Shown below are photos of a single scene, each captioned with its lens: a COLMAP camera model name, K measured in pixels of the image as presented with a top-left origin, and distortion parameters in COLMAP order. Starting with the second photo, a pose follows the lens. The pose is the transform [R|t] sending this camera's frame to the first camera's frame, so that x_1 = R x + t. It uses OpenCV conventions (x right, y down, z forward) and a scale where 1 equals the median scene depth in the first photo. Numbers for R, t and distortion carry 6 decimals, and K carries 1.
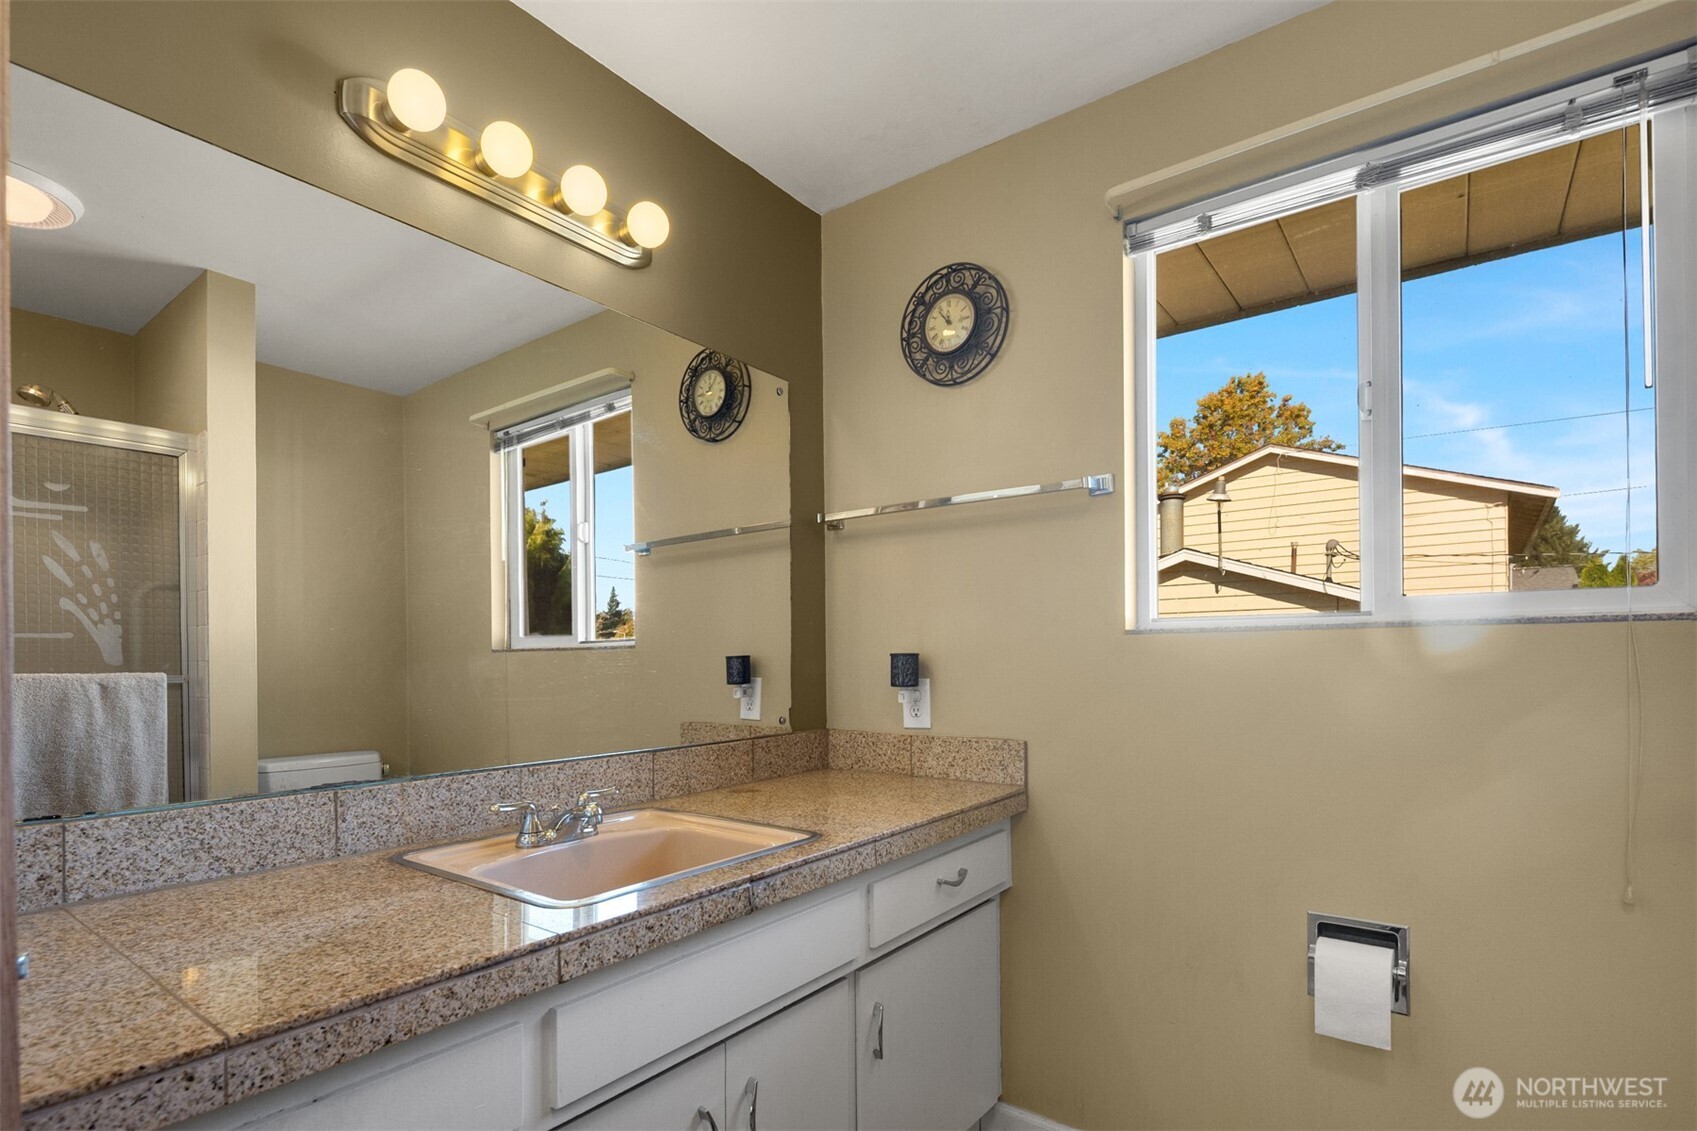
lens RADIAL K [[812.0, 0, 847.3], [0, 812.0, 659.8], [0, 0, 1]] dist [0.005394, -0.006967]
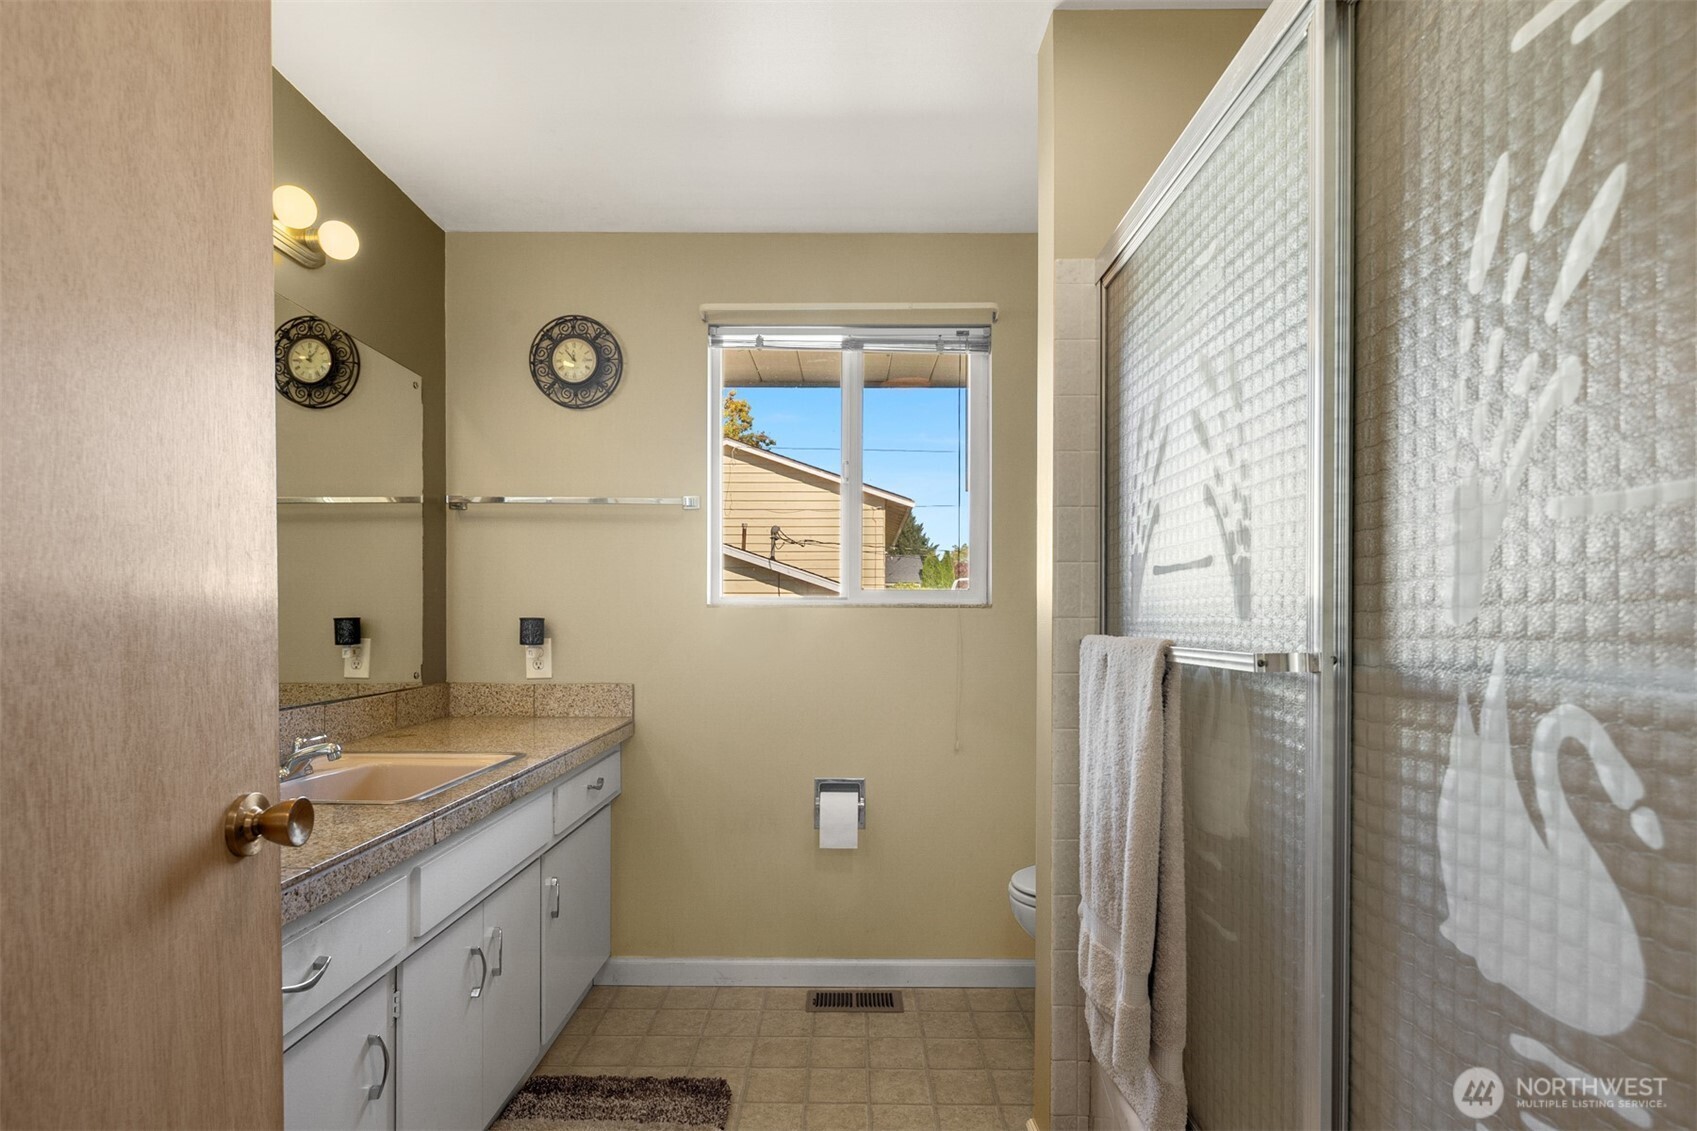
lens RADIAL K [[817.8, 0, 845.8], [0, 817.8, 615.7], [0, 0, 1]] dist [0.004764, 0.000413]
pose [[0.801434, 0.013928, 0.597921, -0.291654], [-0.009781, 0.999900, -0.010181, -0.003080], [-0.598003, 0.002311, 0.801490, -0.283280]]
